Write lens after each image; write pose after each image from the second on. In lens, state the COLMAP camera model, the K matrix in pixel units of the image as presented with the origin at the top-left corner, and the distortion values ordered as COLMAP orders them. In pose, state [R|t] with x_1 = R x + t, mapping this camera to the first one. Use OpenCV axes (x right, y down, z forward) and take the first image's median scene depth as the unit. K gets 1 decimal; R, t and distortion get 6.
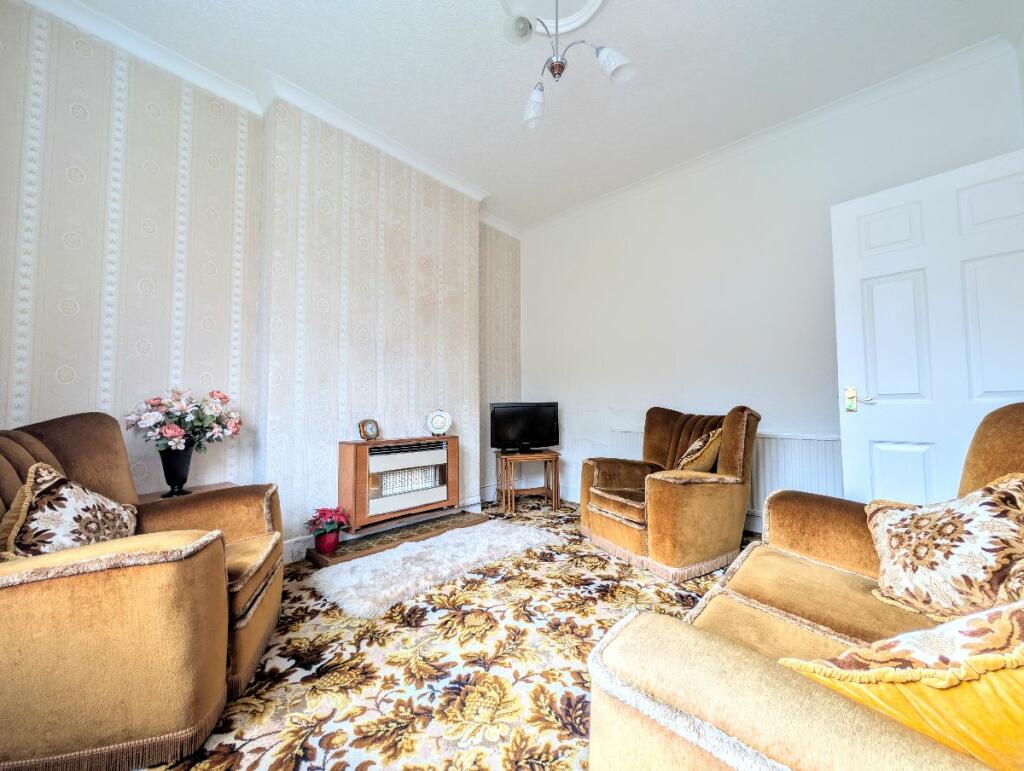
lens RADIAL K [[384.1, 0, 512.8], [0, 384.1, 381.2], [0, 0, 1]] dist [0.017756, 0.000076]
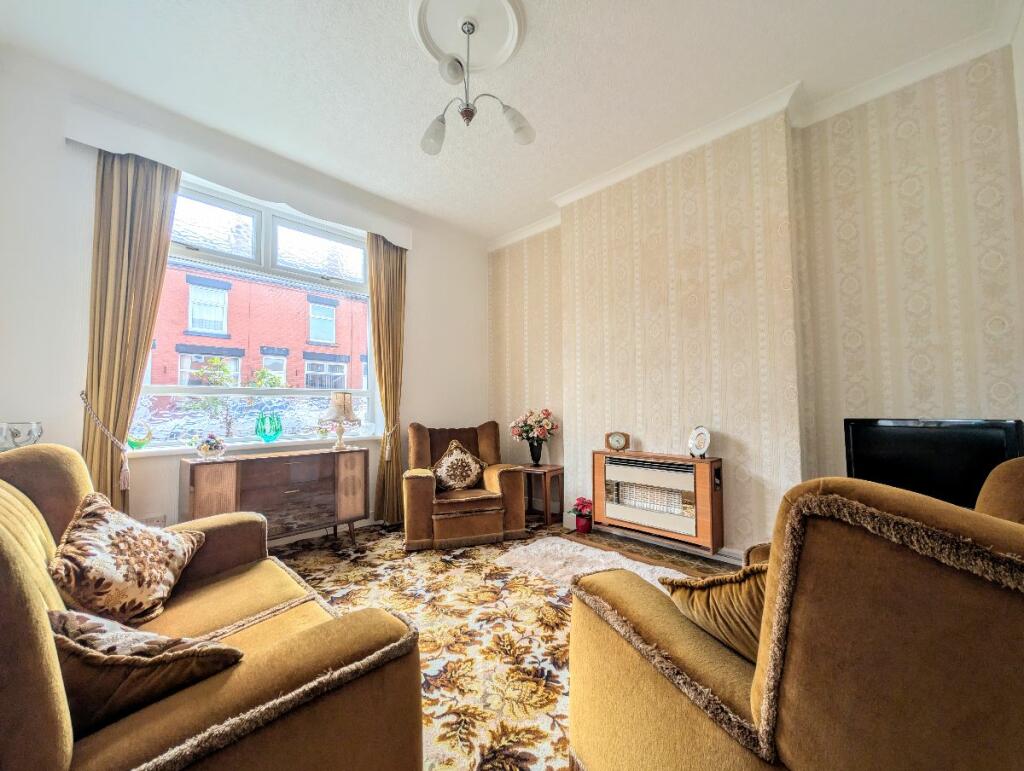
lens RADIAL K [[380.4, 0, 512.0], [0, 380.4, 385.5], [0, 0, 1]] dist [-0.001022, -0.000083]
pose [[-0.000143, -0.048604, -0.998818, 1.117944], [0.075454, 0.995970, -0.048477, -0.008757], [0.997149, -0.075372, 0.003525, 1.067895]]
